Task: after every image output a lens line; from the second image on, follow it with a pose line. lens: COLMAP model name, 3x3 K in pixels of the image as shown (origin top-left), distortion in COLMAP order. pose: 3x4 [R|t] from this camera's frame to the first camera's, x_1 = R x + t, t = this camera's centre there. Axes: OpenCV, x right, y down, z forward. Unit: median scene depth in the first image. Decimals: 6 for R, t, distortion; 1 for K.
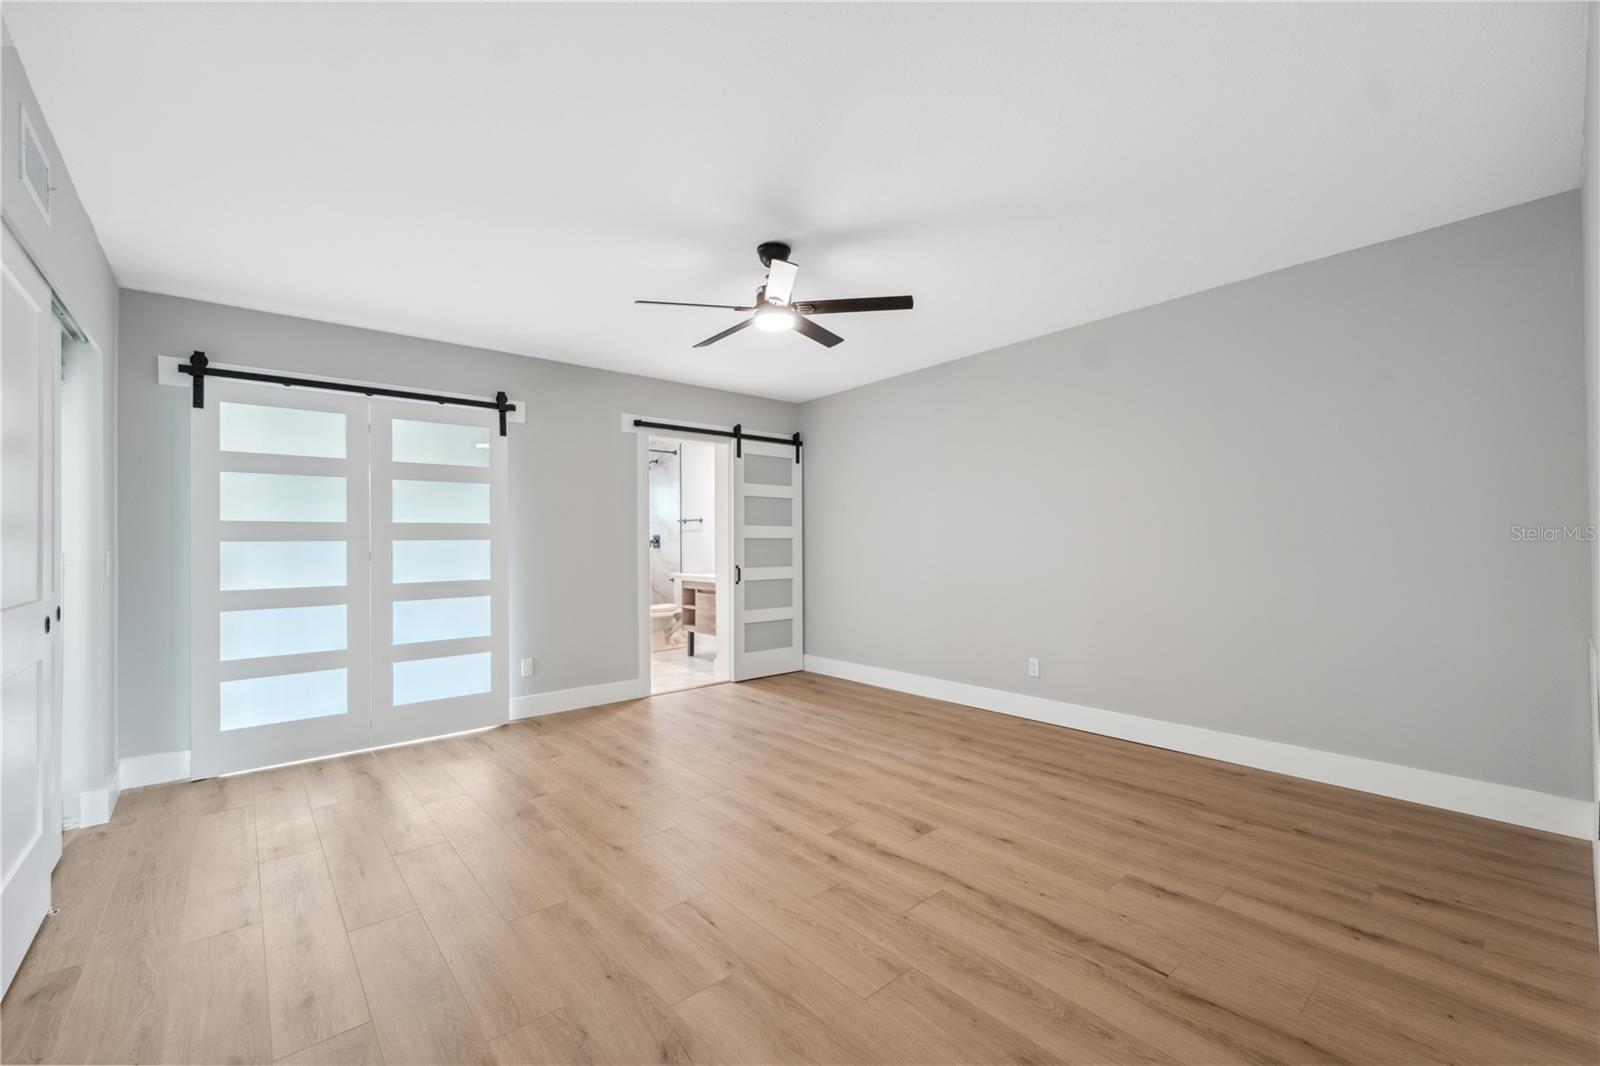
lens RADIAL K [[655.5, 0, 789.2], [0, 655.5, 531.3], [0, 0, 1]] dist [0.006322, -0.001945]
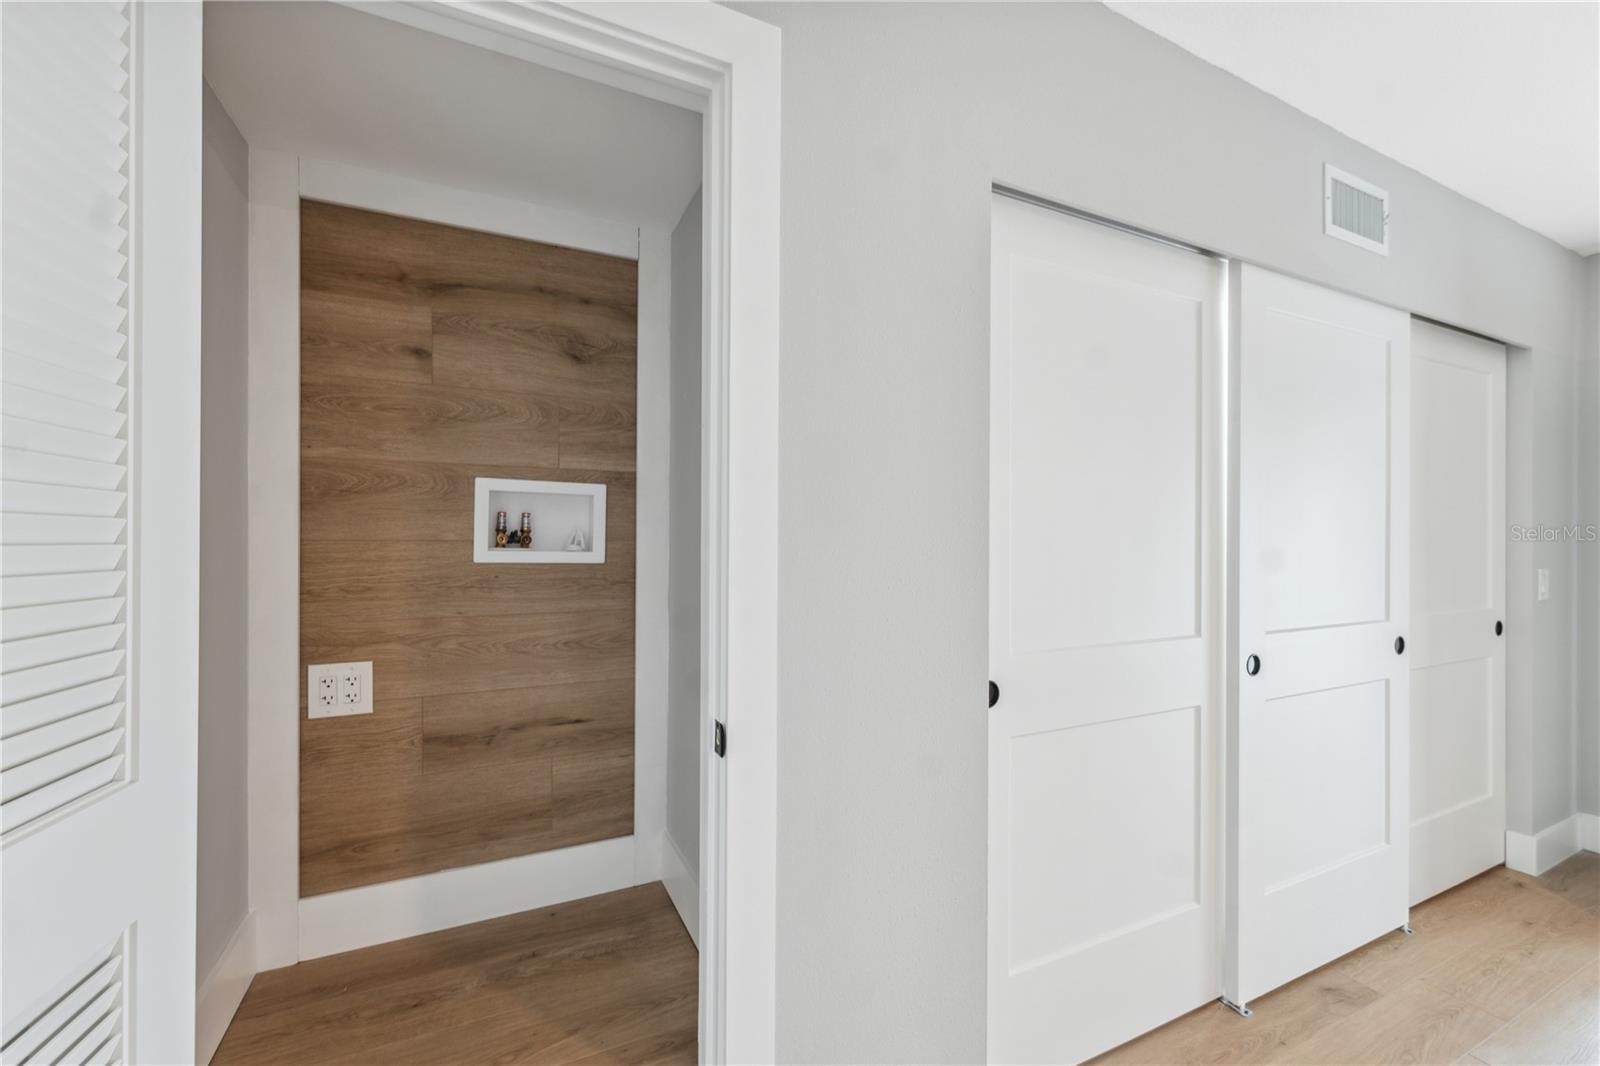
lens RADIAL K [[655.5, 0, 808.1], [0, 655.5, 532.6], [0, 0, 1]] dist [0.006322, -0.001945]
pose [[-0.240049, -0.000100, -0.970761, 0.040420], [0.013782, 0.999899, -0.003511, -0.019881], [0.970663, -0.014222, -0.240023, 0.174421]]
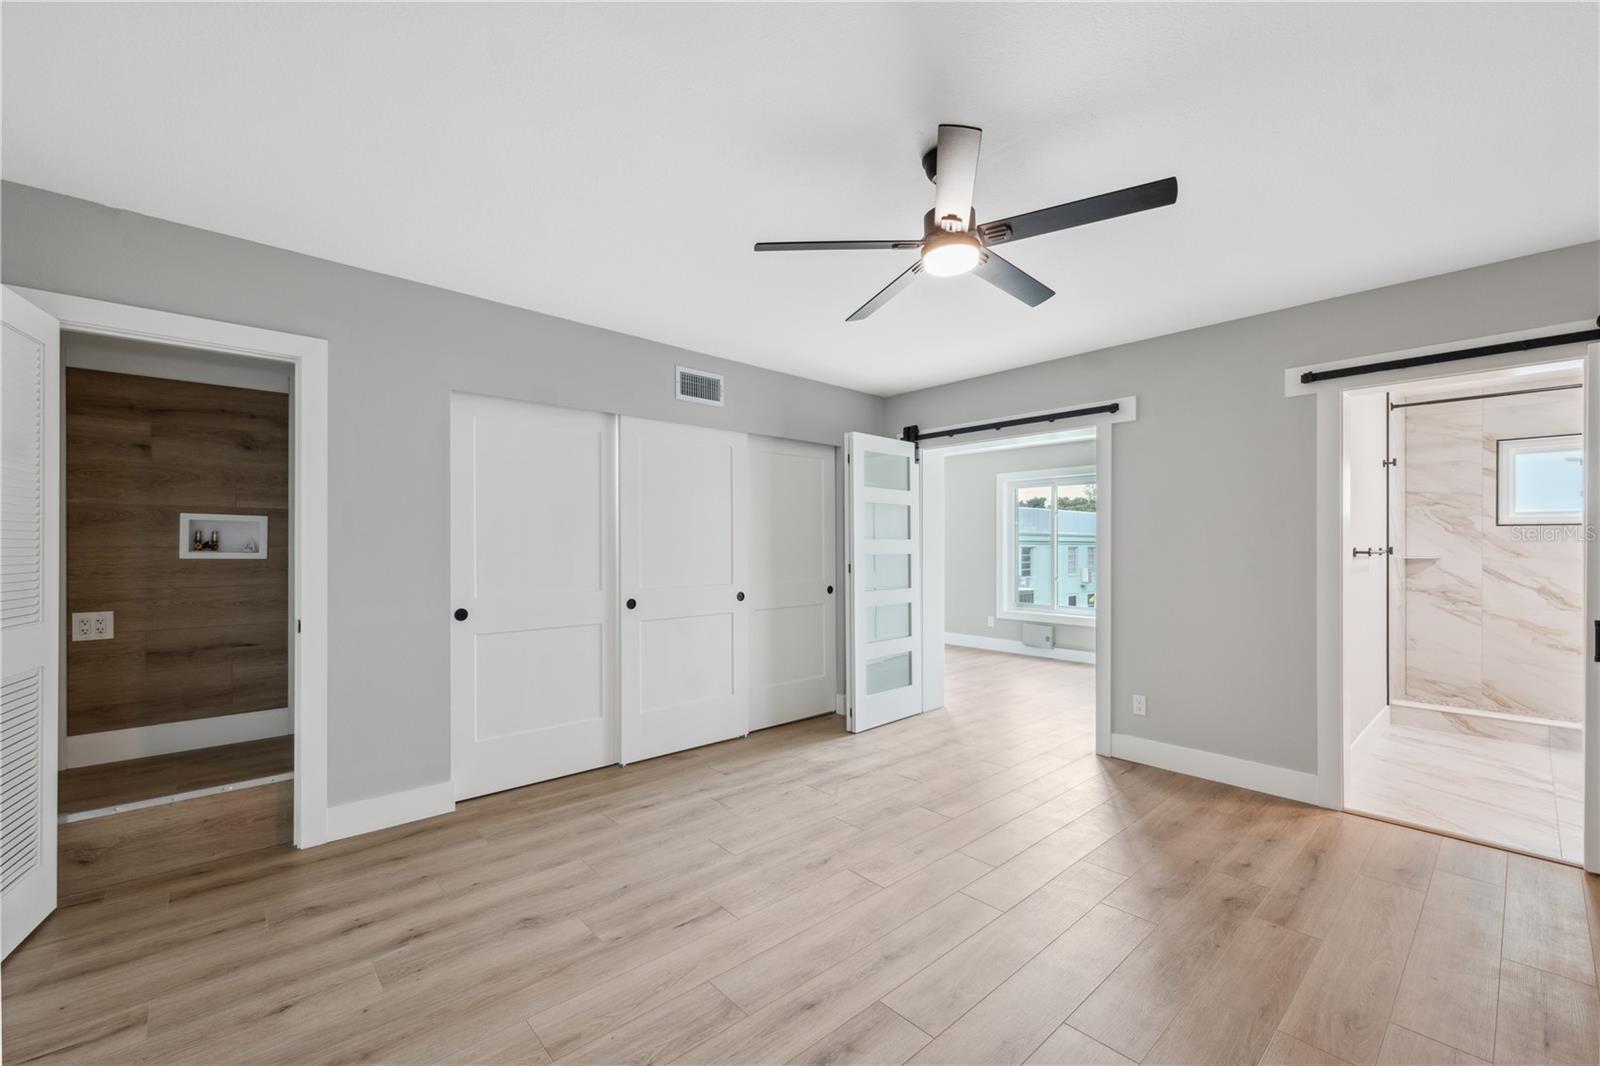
lens RADIAL K [[655.5, 0, 803.2], [0, 655.5, 541.8], [0, 0, 1]] dist [0.006322, -0.001945]
pose [[0.036874, 0.003462, -0.999314, 0.440062], [0.016611, 0.999854, 0.004077, -0.016551], [0.999182, -0.016750, 0.036811, 0.531053]]
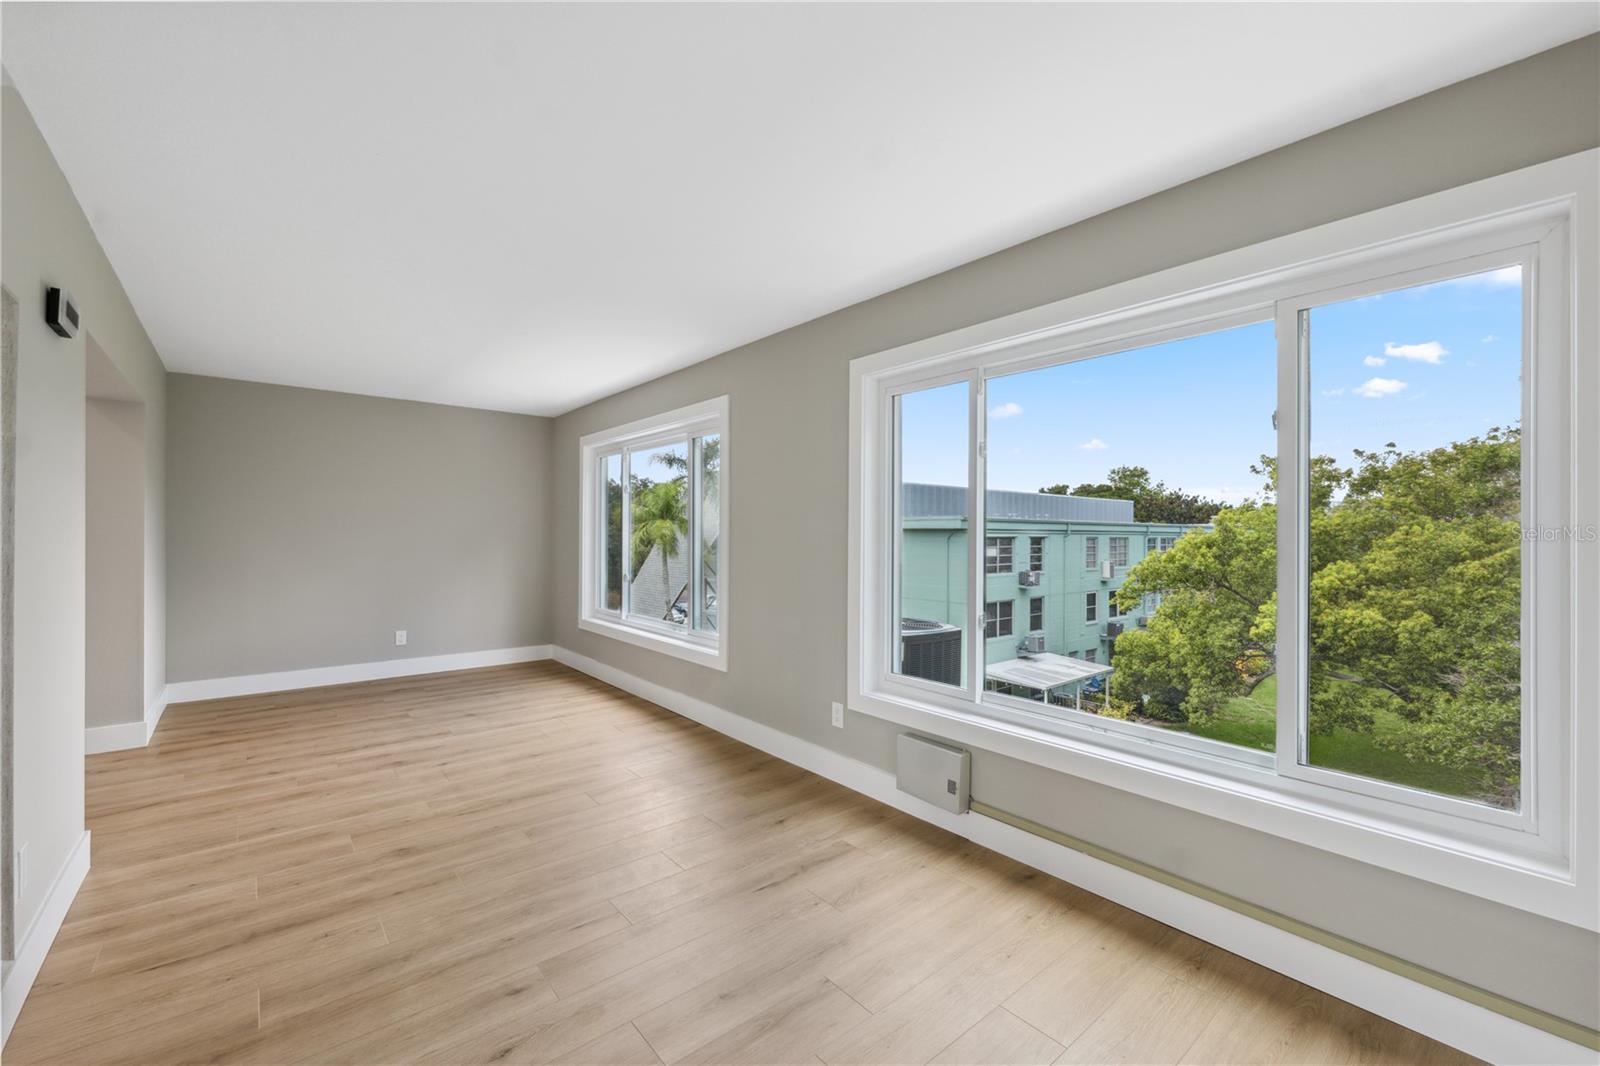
lens RADIAL K [[673.4, 0, 796.2], [0, 673.4, 531.3], [0, 0, 1]] dist [-0.015348, 0.000272]
pose [[0.004499, 0.003230, -0.999985, -0.578406], [0.016745, 0.999854, 0.003304, 0.004552], [0.999850, -0.016760, 0.004444, 1.065470]]
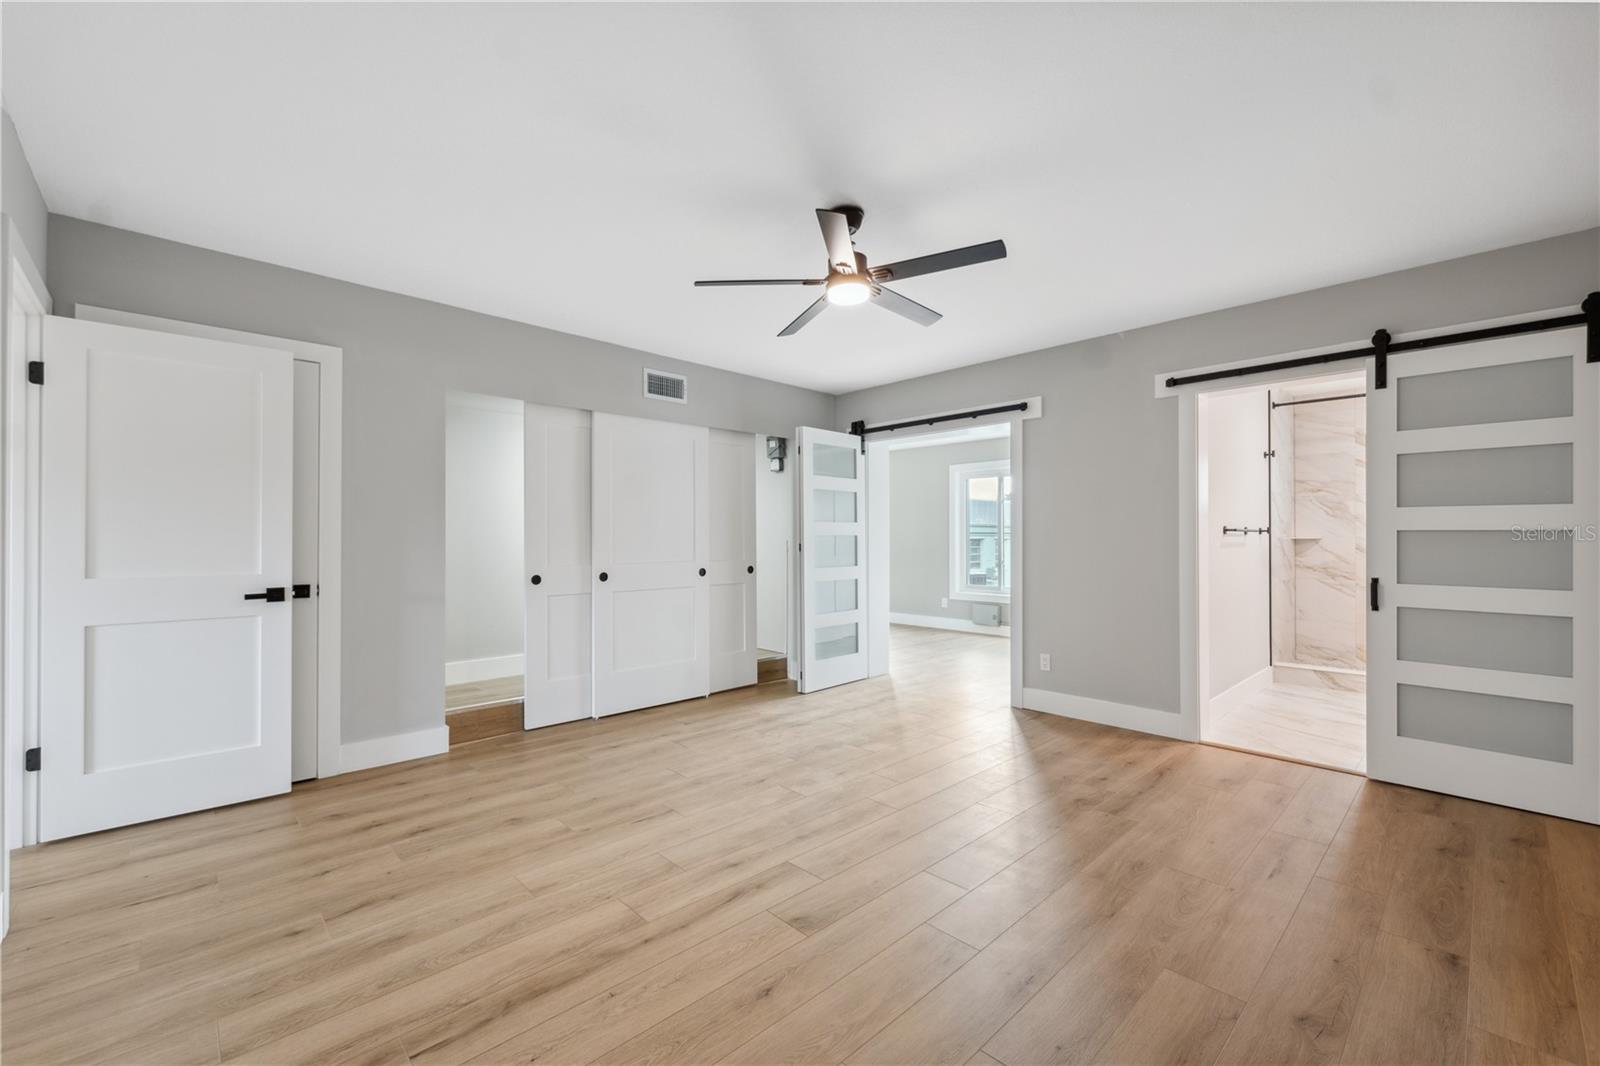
lens RADIAL K [[655.5, 0, 802.2], [0, 655.5, 530.2], [0, 0, 1]] dist [0.006322, -0.001945]
pose [[0.062605, -0.004406, -0.998029, 0.569086], [0.018292, 0.999827, -0.003266, 0.003828], [0.997871, -0.018052, 0.062675, 0.571700]]
